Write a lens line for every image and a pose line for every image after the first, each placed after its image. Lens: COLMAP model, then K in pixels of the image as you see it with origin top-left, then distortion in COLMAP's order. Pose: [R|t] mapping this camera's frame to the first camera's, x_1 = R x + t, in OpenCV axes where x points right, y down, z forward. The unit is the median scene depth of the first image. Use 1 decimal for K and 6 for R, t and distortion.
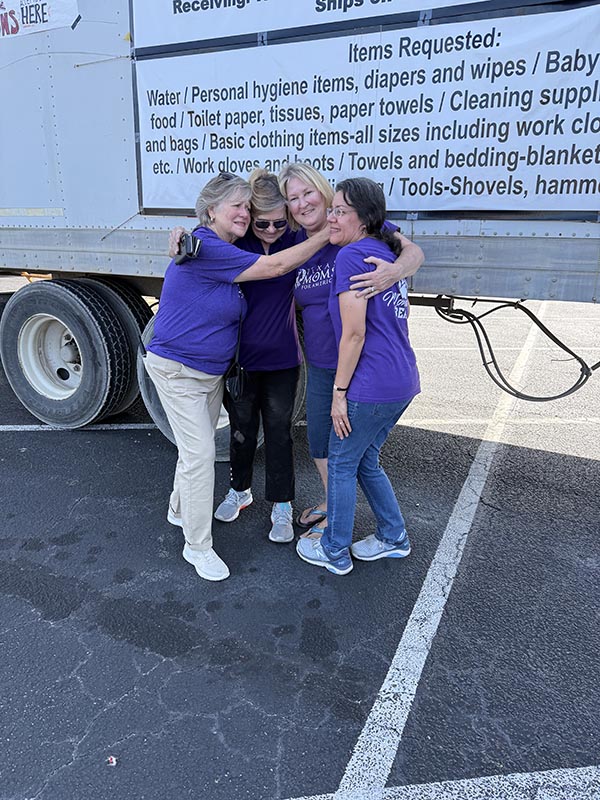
lens RADIAL K [[574.1, 0, 292.4], [0, 574.1, 396.5], [0, 0, 1]] dist [0.006105, -0.004118]
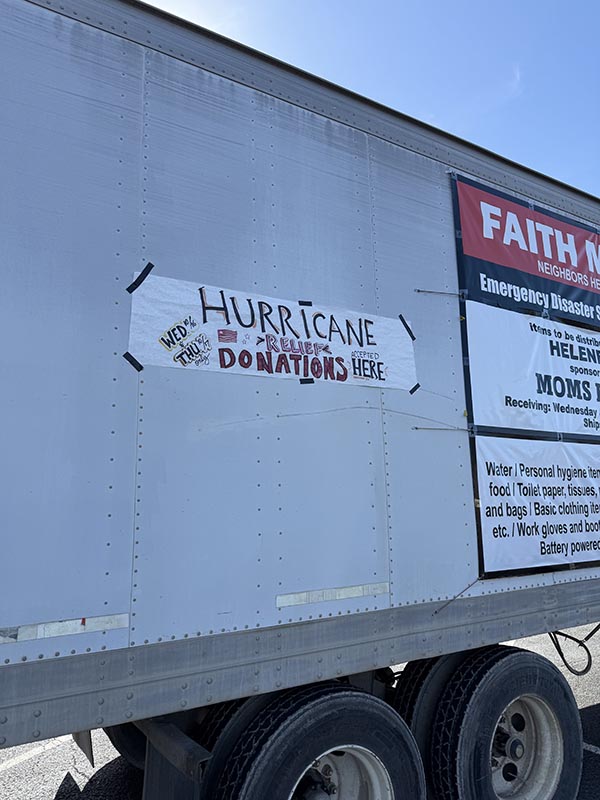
lens RADIAL K [[574.1, 0, 299.8], [0, 574.1, 403.2], [0, 0, 1]] dist [0.006105, -0.004118]
pose [[0.542124, 0.120201, 0.831657, -1.434785], [0.262913, 0.915761, -0.303740, -0.432727], [-0.798109, 0.383318, 0.464854, 0.801339]]
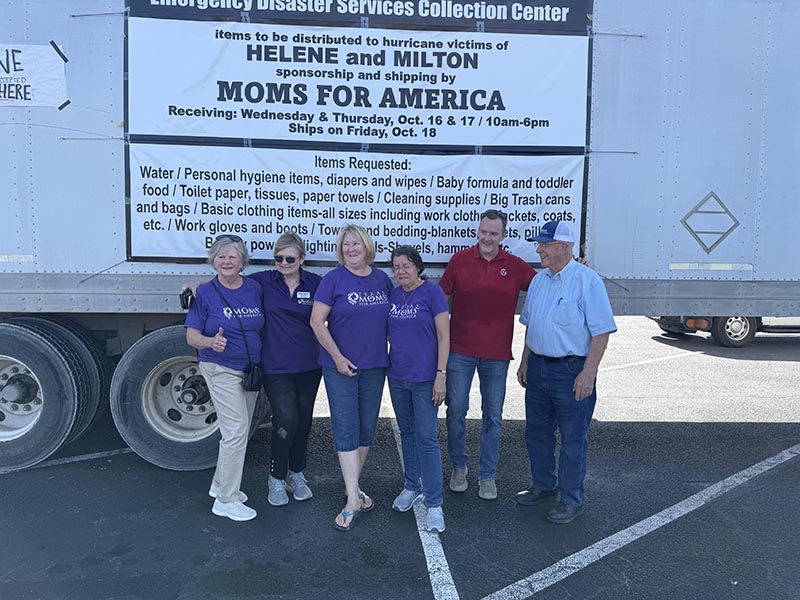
lens RADIAL K [[574.1, 0, 397.5], [0, 574.1, 299.3], [0, 0, 1]] dist [0.006105, -0.004118]
pose [[0.871097, -0.040877, 0.489407, -0.419339], [0.133772, 0.978598, -0.156366, 0.017240], [-0.472541, 0.201679, 0.857922, -0.286178]]
